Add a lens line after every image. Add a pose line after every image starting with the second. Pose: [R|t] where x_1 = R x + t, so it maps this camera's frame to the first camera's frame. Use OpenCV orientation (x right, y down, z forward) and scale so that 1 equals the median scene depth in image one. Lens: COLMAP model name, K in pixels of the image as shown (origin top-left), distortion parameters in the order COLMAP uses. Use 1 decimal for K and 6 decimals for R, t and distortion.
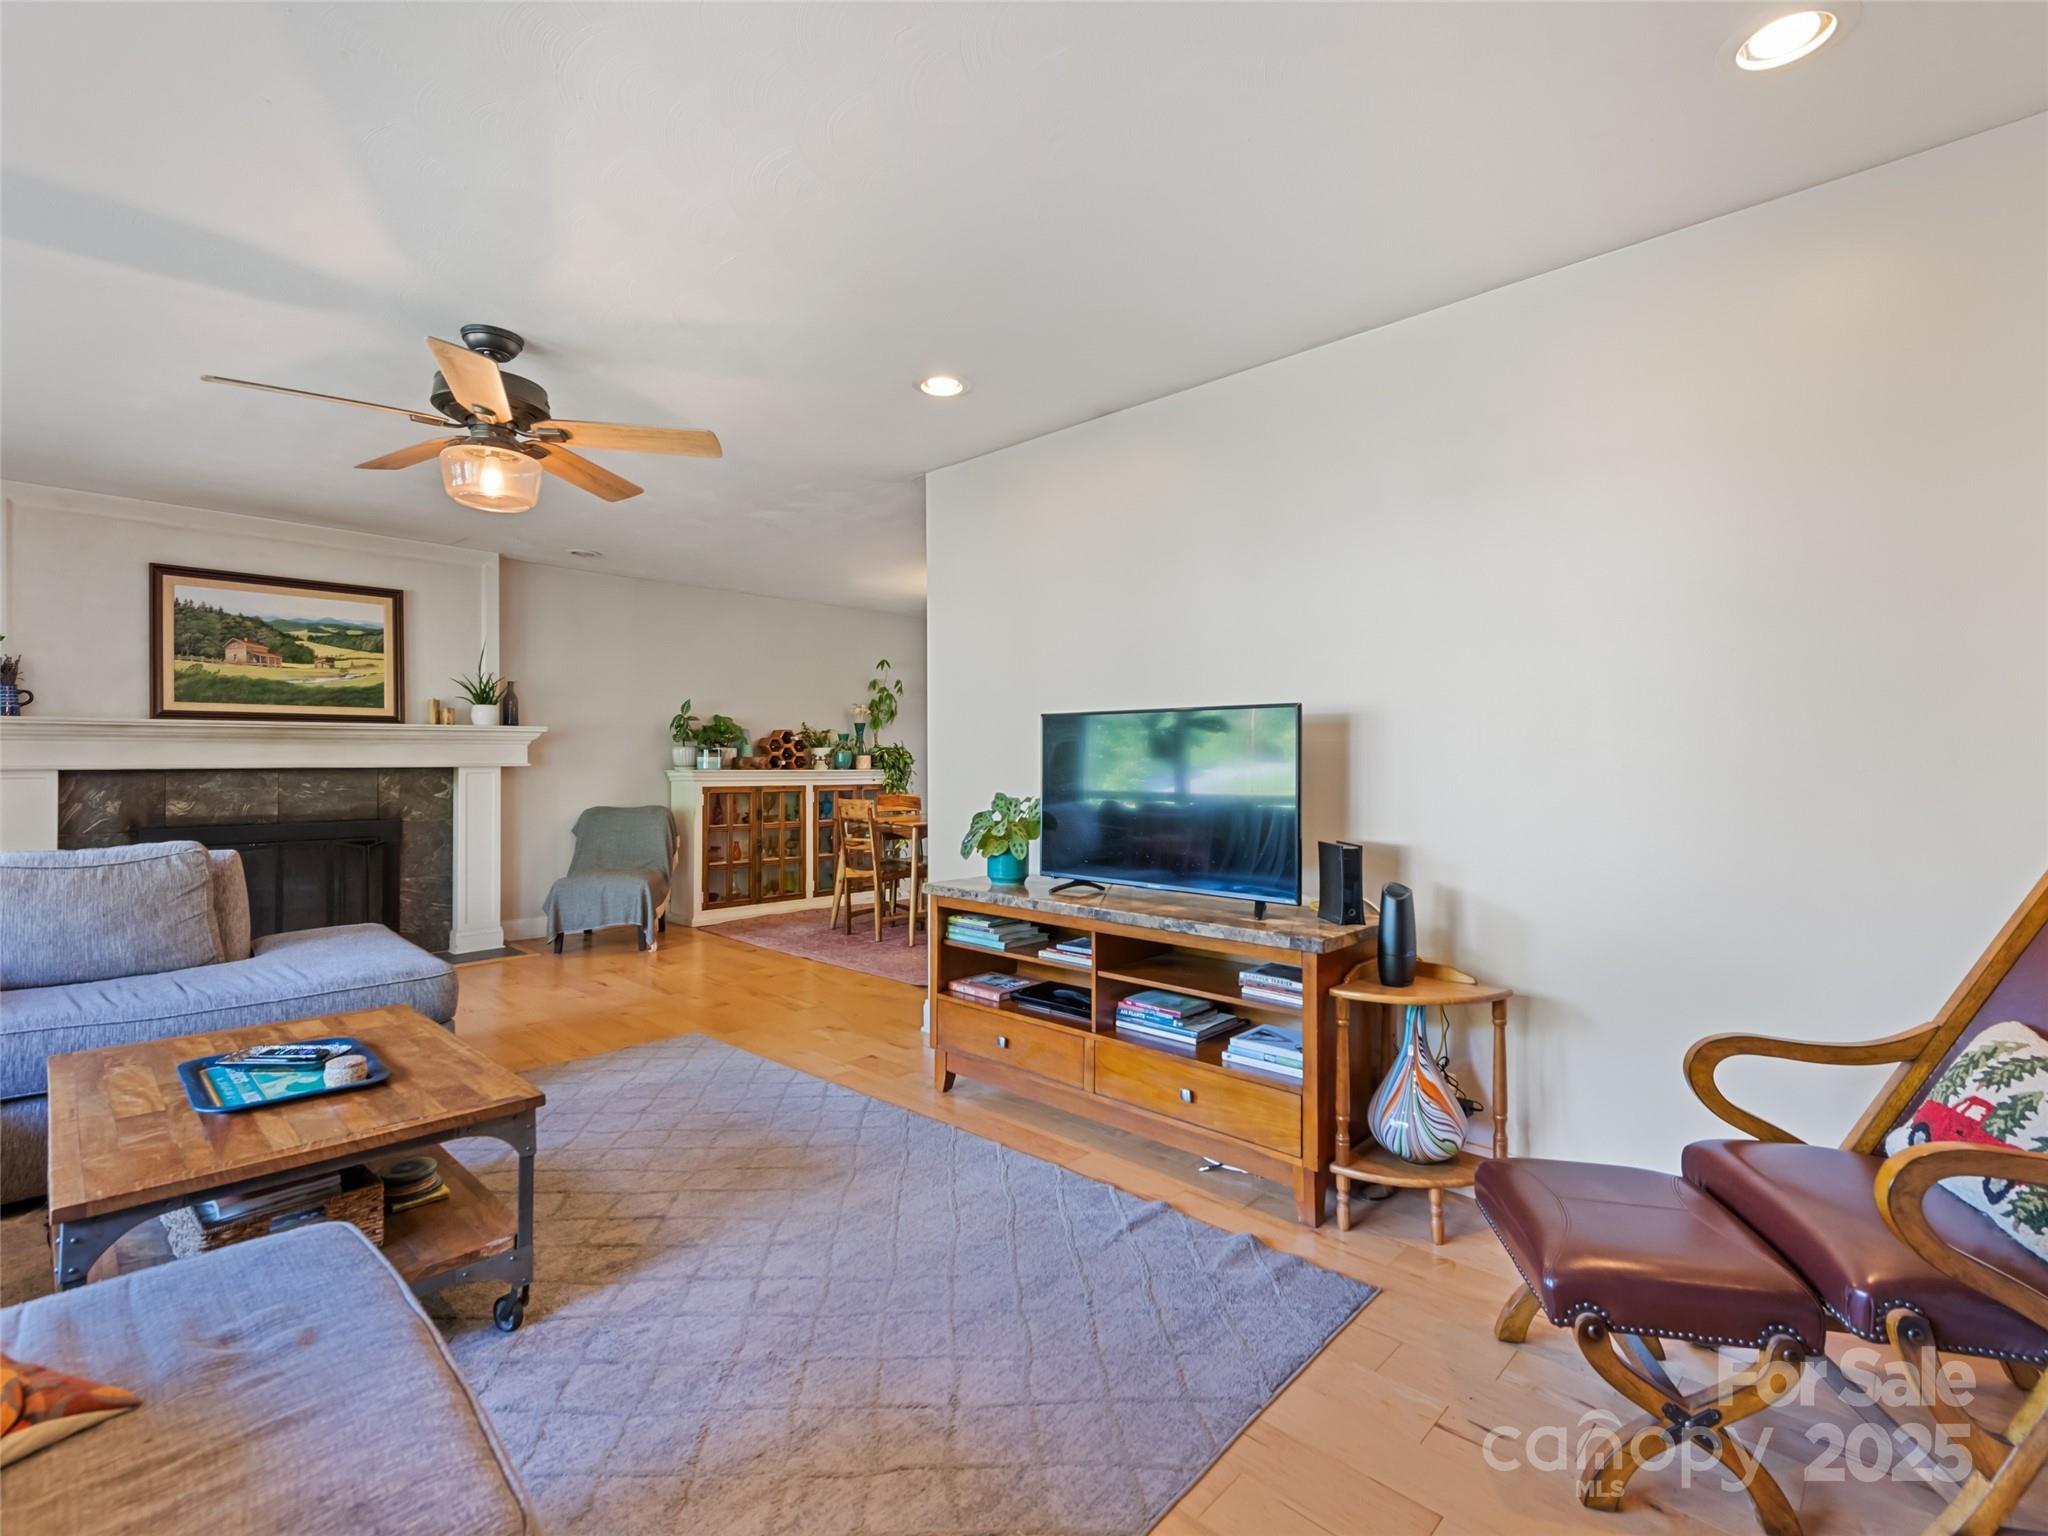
lens RADIAL K [[935.7, 0, 1022.1], [0, 935.7, 764.3], [0, 0, 1]] dist [0.001081, 0.000282]
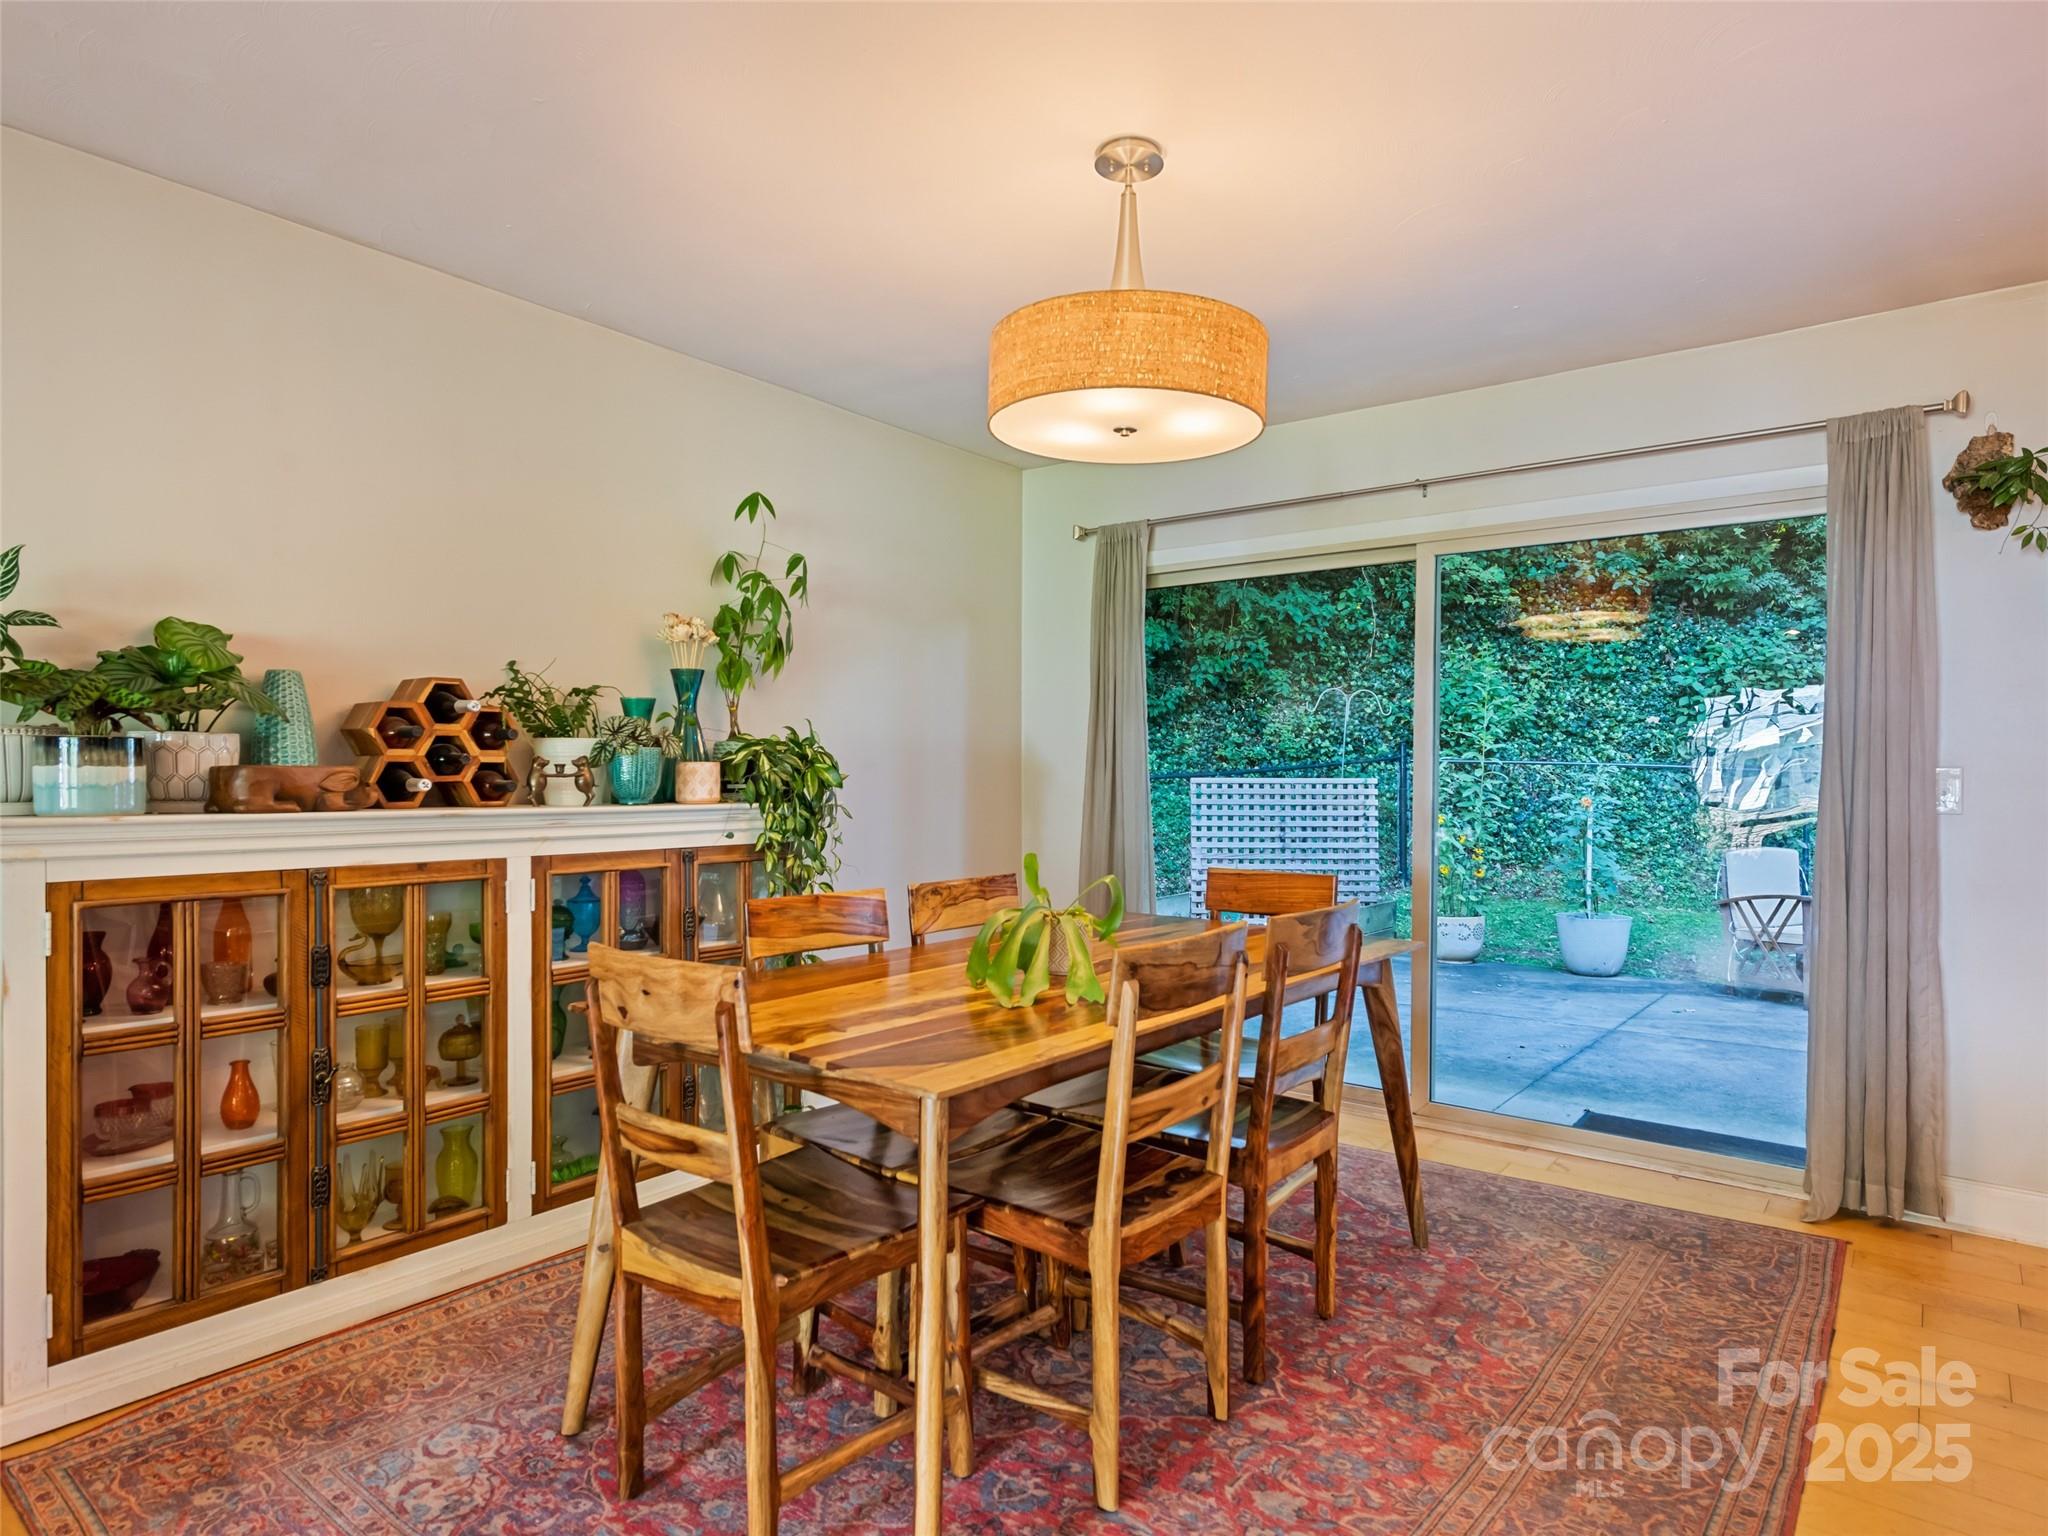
lens RADIAL K [[1155.0, 0, 1027.1], [0, 1155.0, 778.0], [0, 0, 1]] dist [0.003576, 0.000135]
pose [[0.994028, 0.002904, 0.109088, -0.098972], [-0.003383, 0.999985, 0.004208, -0.005912], [-0.109074, -0.004552, 0.994023, 0.584815]]
